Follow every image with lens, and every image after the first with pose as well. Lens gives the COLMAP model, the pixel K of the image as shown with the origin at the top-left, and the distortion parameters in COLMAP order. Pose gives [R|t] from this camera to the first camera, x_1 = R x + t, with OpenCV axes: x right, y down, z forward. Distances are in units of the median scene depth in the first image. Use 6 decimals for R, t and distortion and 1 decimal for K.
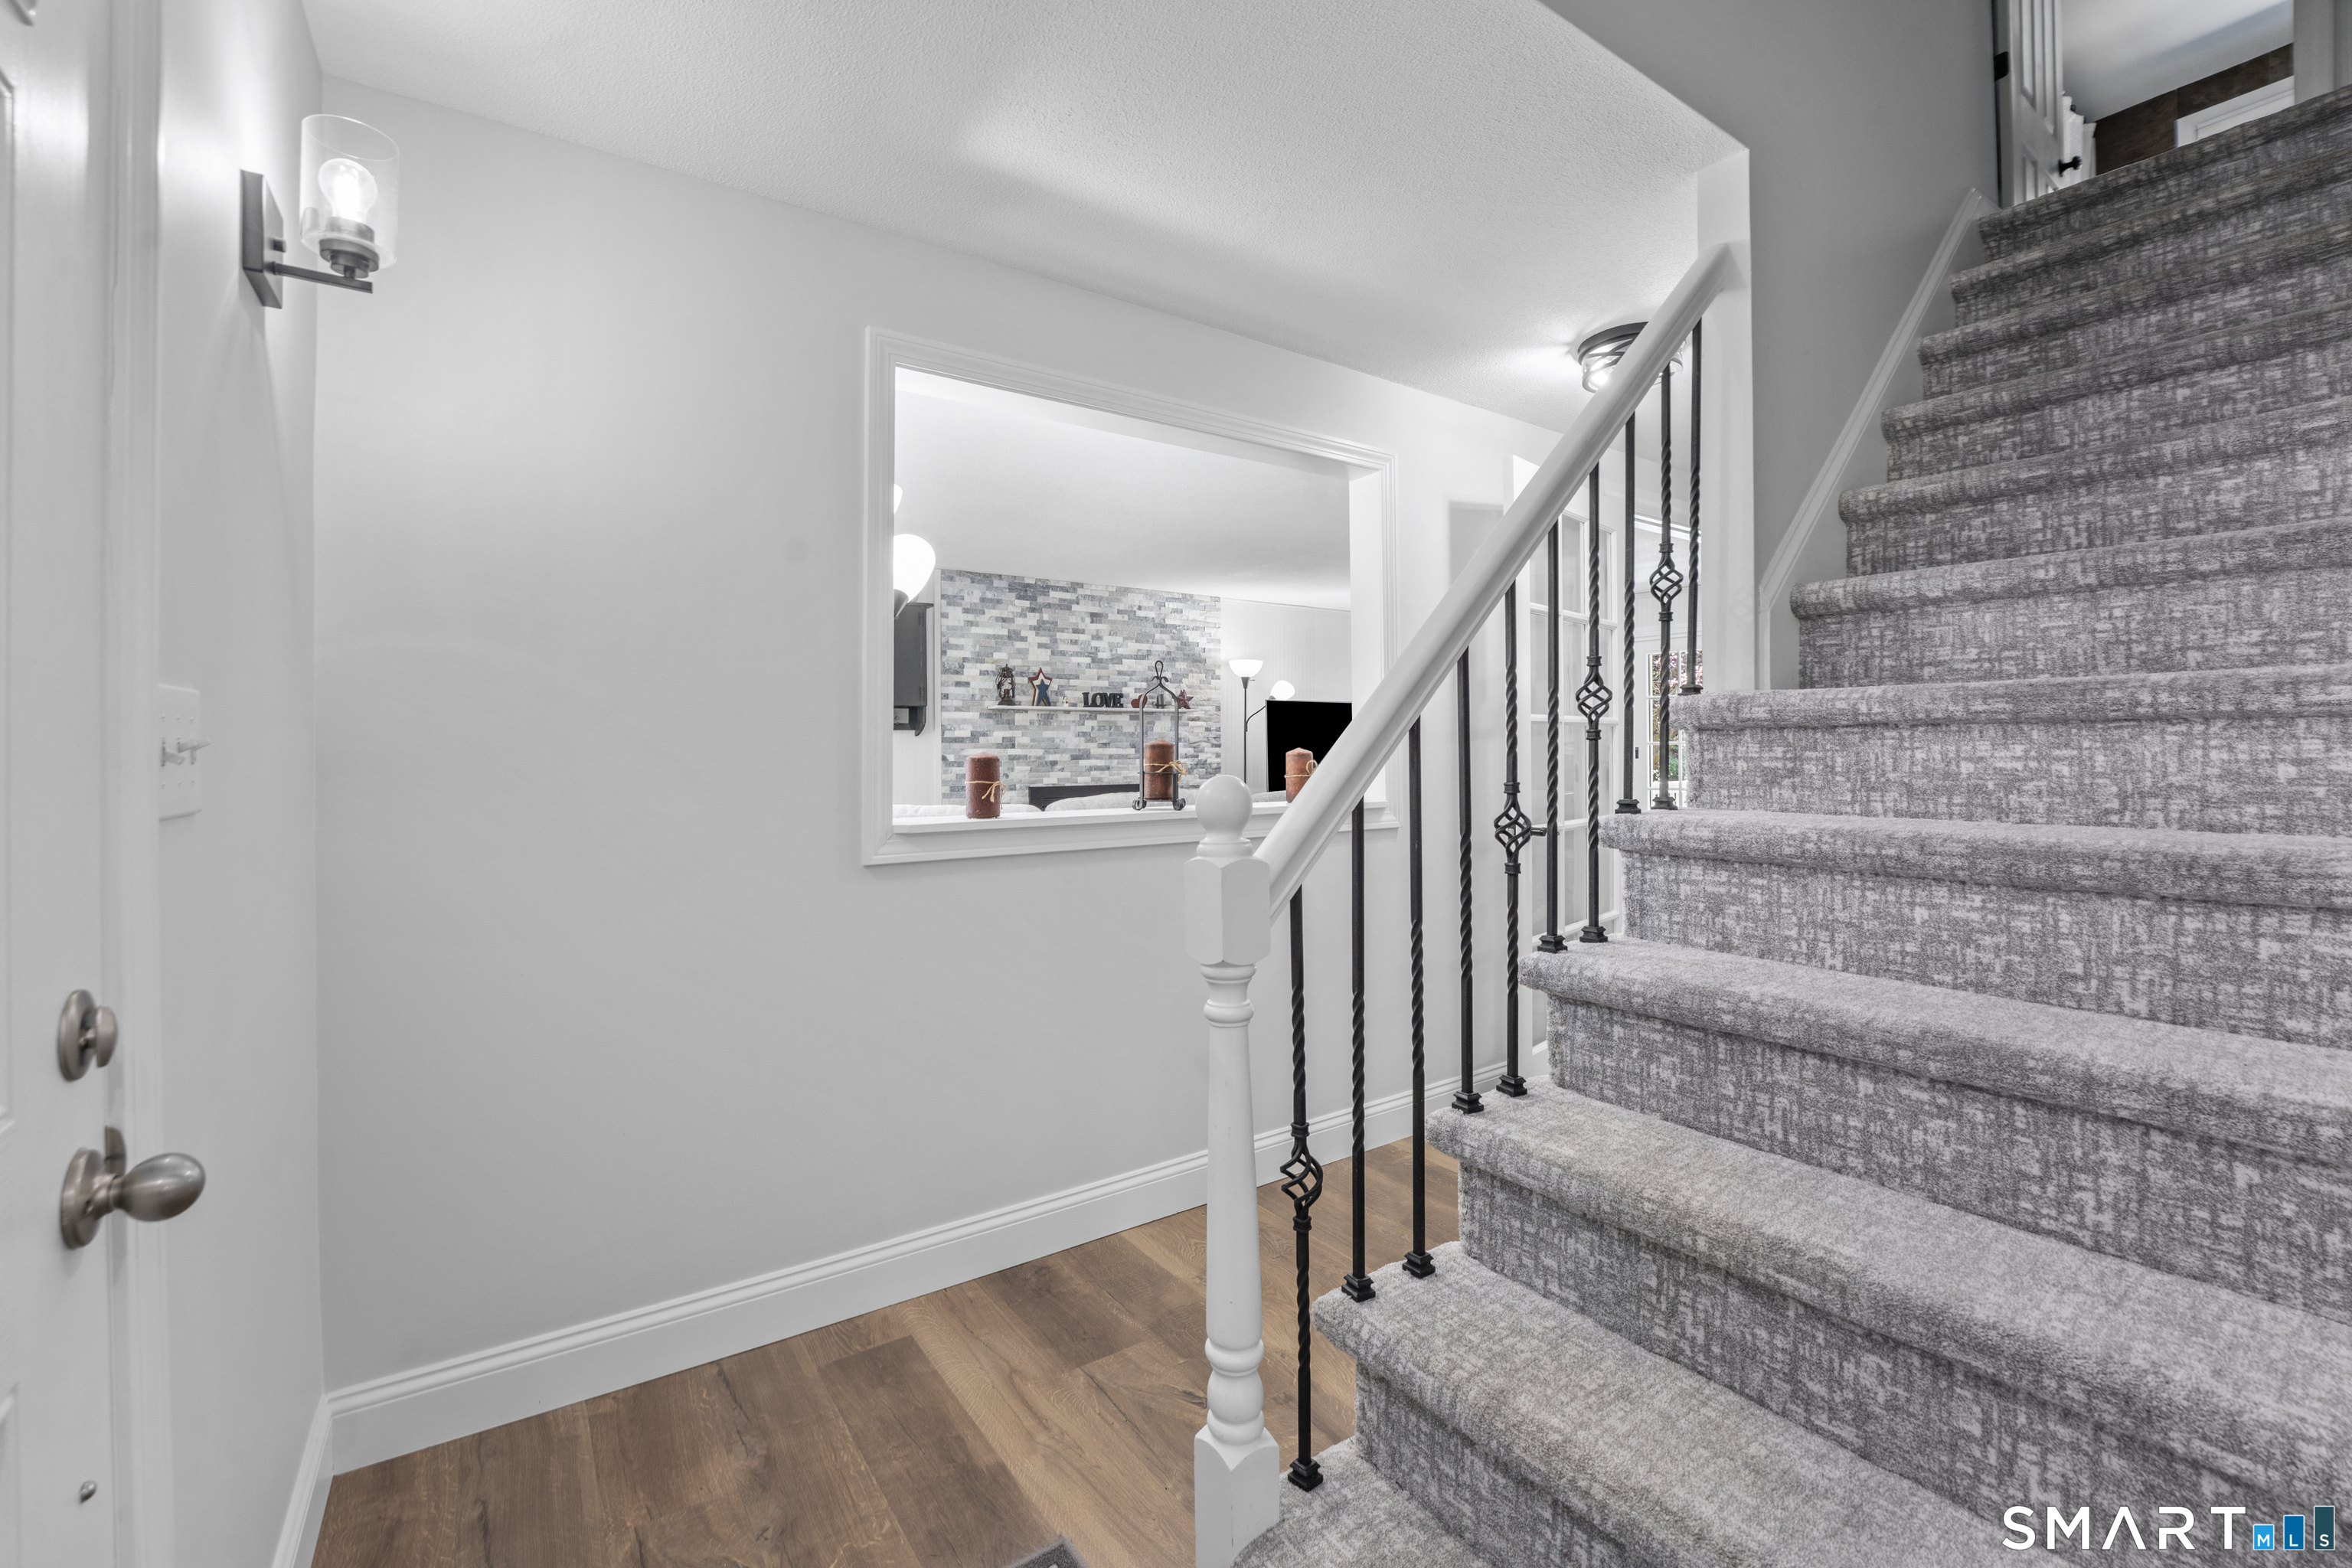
lens RADIAL K [[982.1, 0, 1173.8], [0, 982.1, 760.2], [0, 0, 1]] dist [-0.000192, -0.000064]
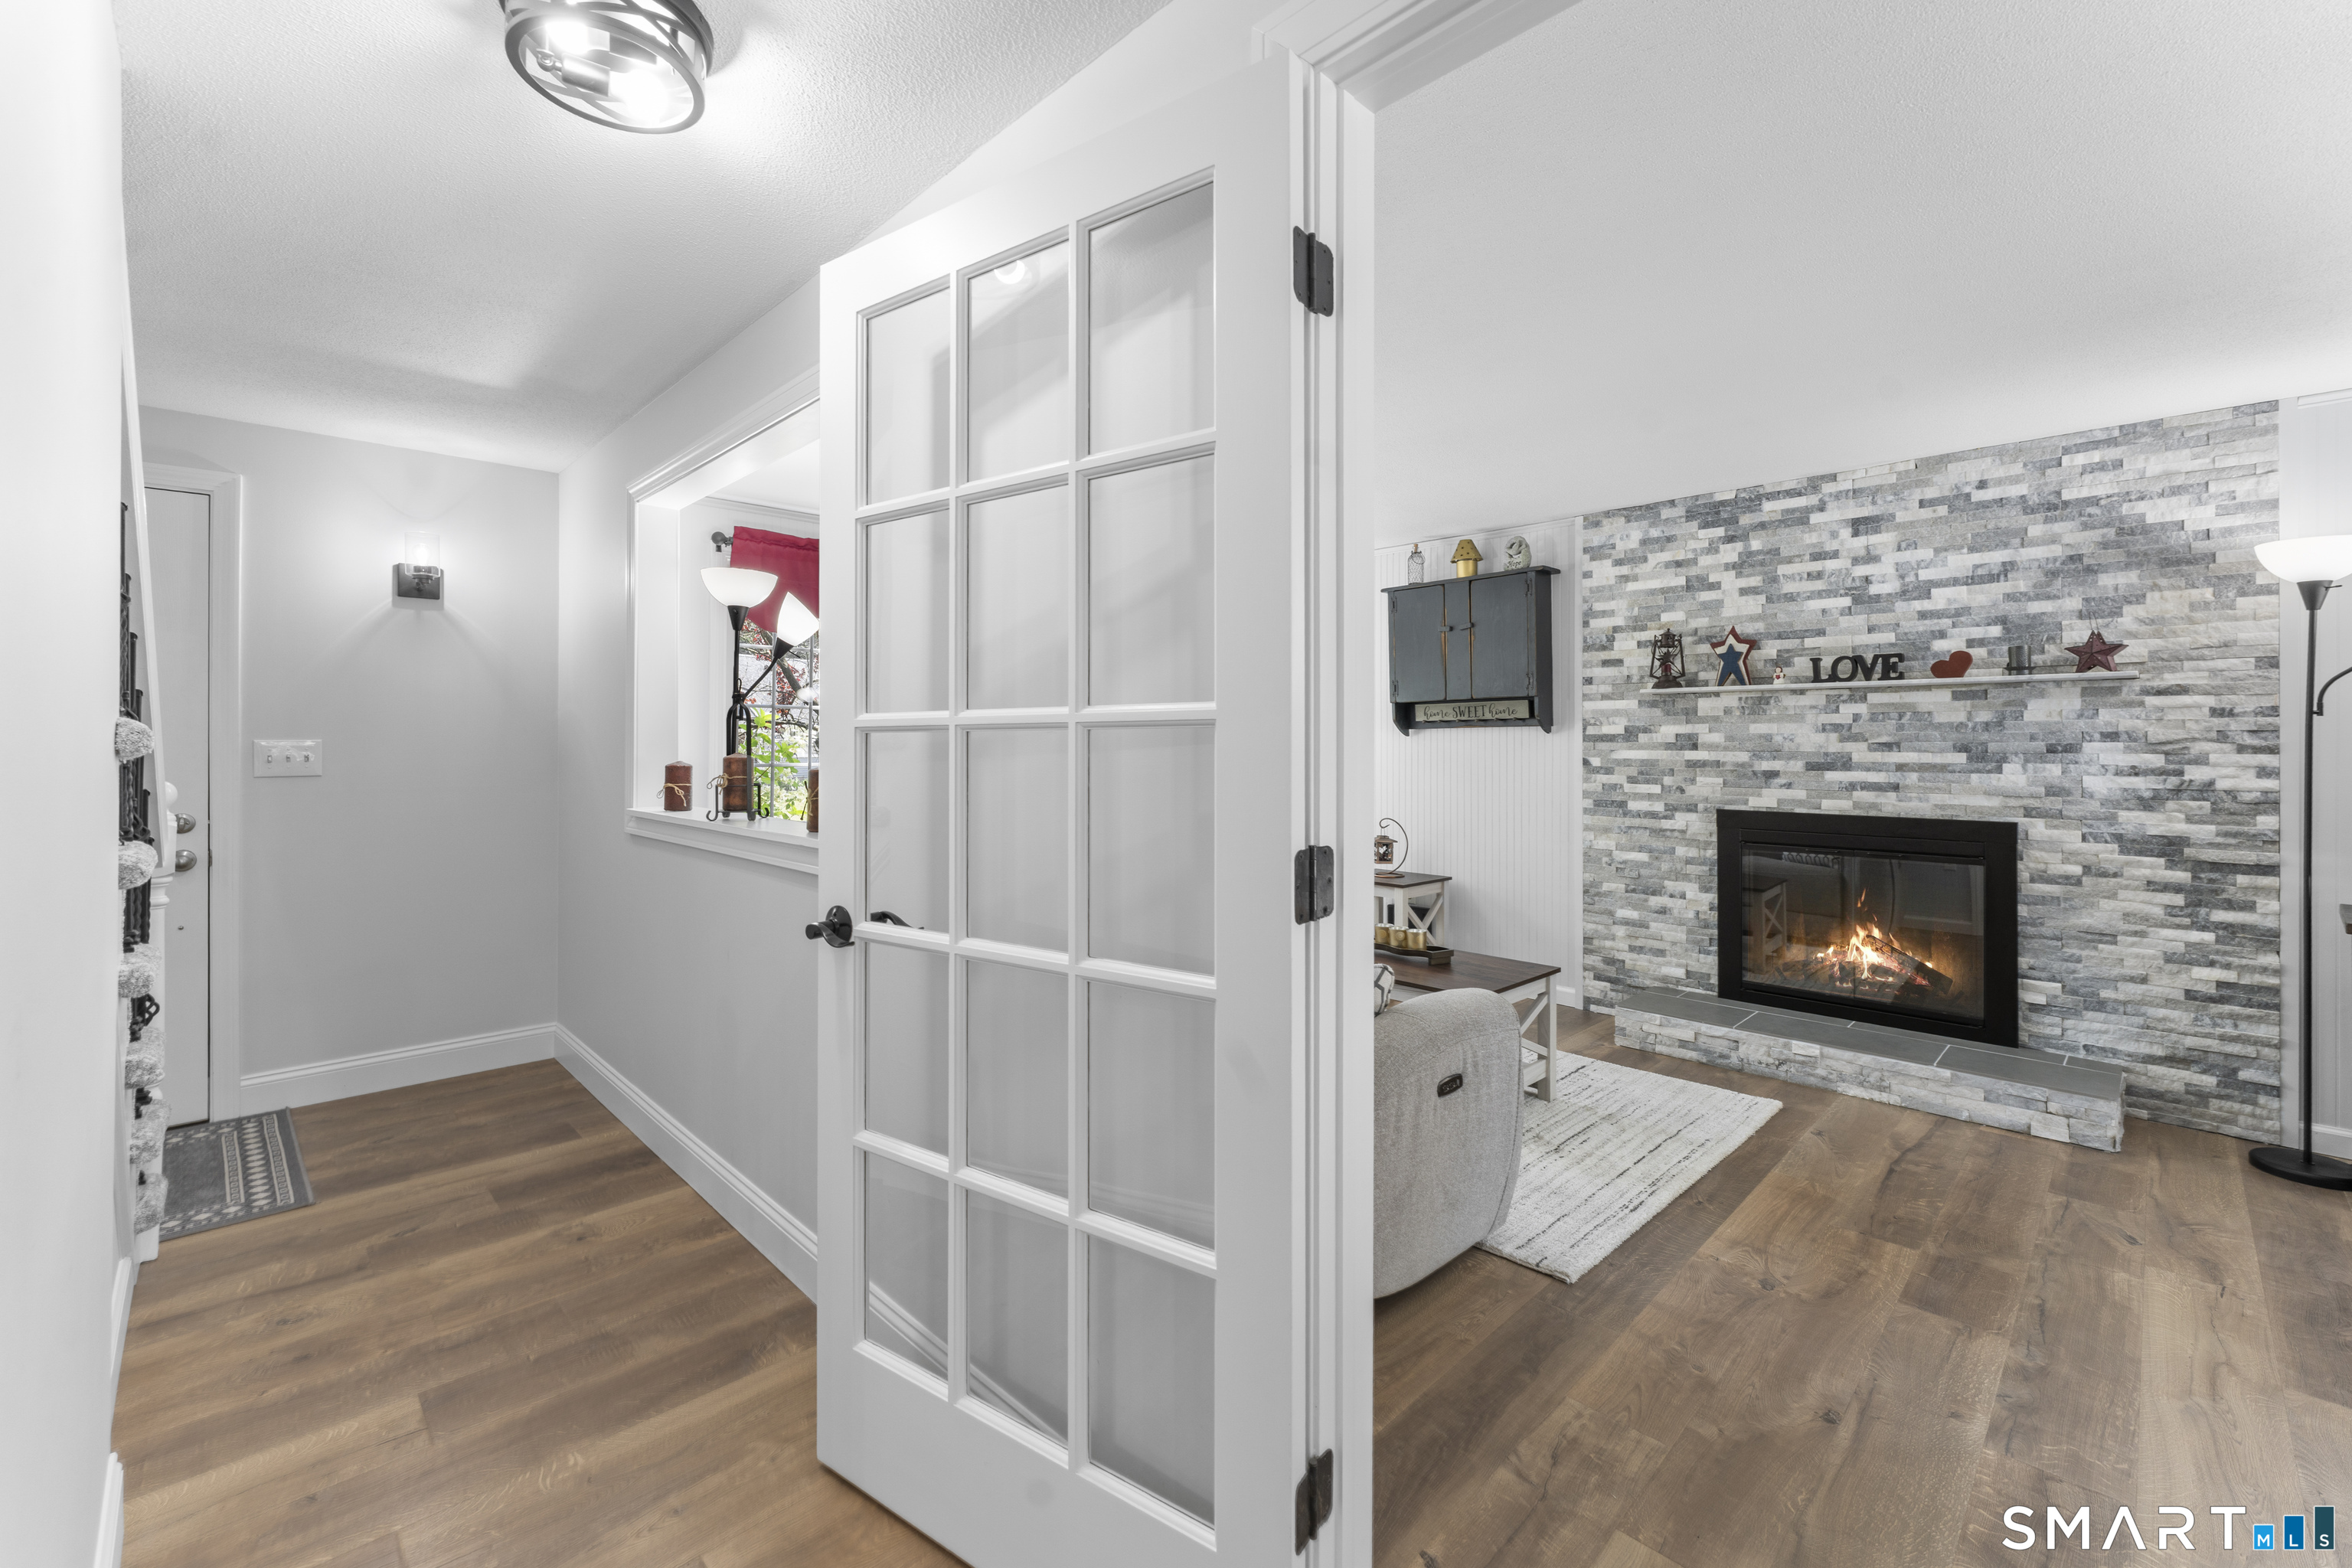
lens RADIAL K [[991.2, 0, 1155.3], [0, 991.2, 738.6], [0, 0, 1]] dist [-0.000419, 0.000045]
pose [[0.158710, 0.004937, -0.987313, 0.444146], [-0.010212, 0.999942, 0.003358, -0.018236], [0.987272, 0.009549, 0.158751, 0.513852]]
